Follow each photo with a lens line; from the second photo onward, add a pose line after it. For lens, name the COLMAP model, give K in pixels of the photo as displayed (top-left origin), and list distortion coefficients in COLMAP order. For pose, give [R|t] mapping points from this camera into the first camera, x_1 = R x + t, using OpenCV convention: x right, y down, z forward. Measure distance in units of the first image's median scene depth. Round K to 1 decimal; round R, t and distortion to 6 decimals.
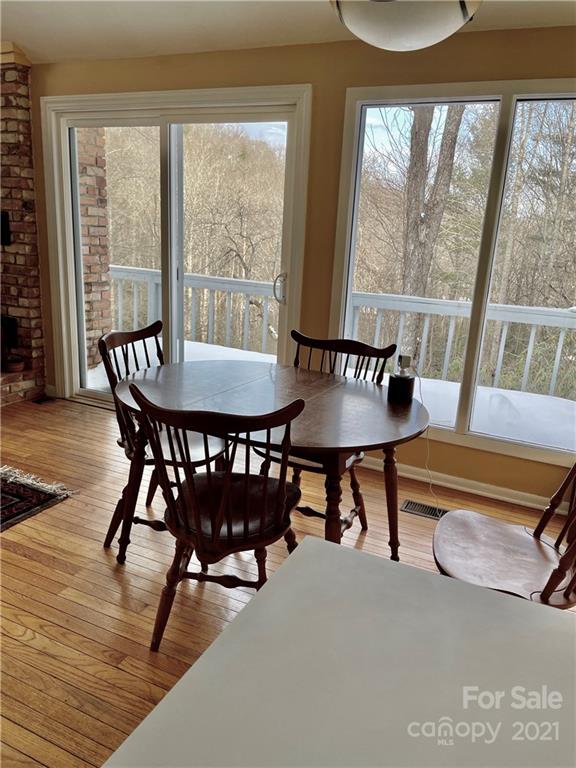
lens RADIAL K [[575.8, 0, 288.6], [0, 575.8, 382.7], [0, 0, 1]] dist [0.093770, -0.118329]
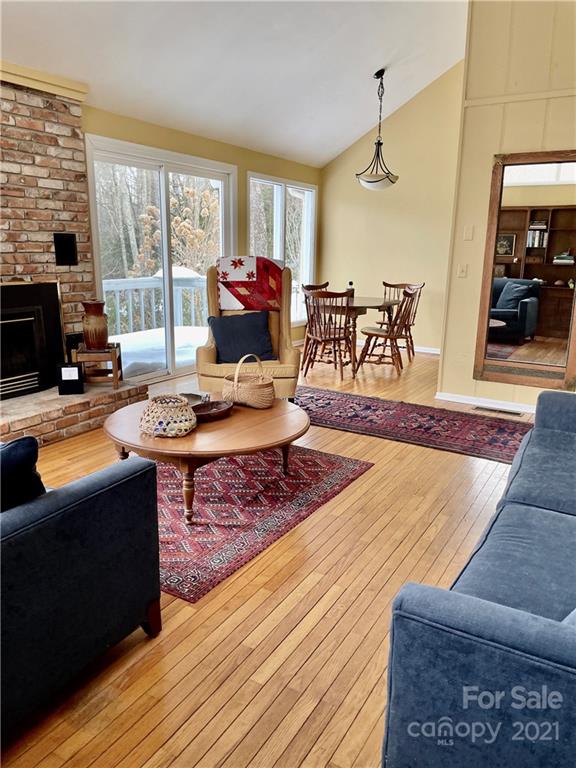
lens RADIAL K [[575.8, 0, 294.6], [0, 575.8, 379.2], [0, 0, 1]] dist [0.093770, -0.118329]
pose [[0.082704, -0.280029, 0.956423, -1.547250], [0.245881, 0.935775, 0.252721, -0.214816], [-0.965765, 0.214265, 0.146246, 0.515523]]
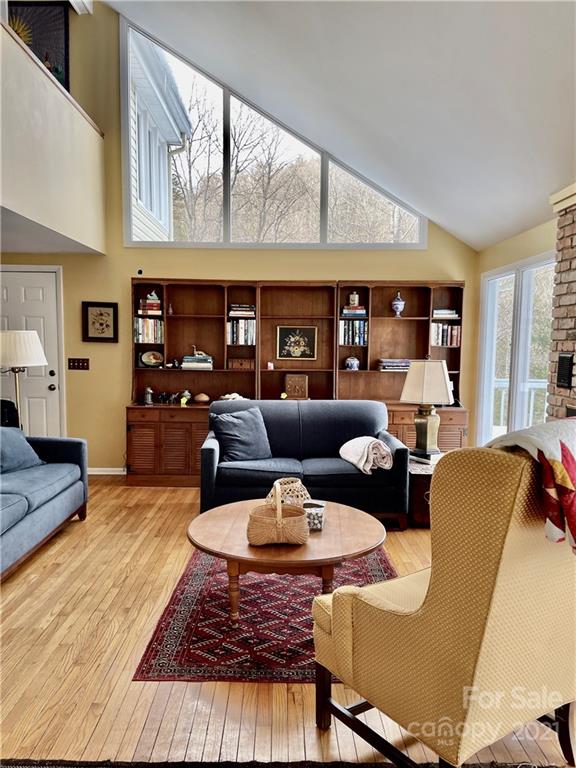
lens RADIAL K [[575.8, 0, 284.5], [0, 575.8, 394.9], [0, 0, 1]] dist [0.093770, -0.118329]
pose [[0.435080, 0.034479, -0.899731, -0.155763], [-0.220781, 0.972845, -0.069482, -0.120169], [0.872904, 0.228873, 0.430878, 0.367177]]
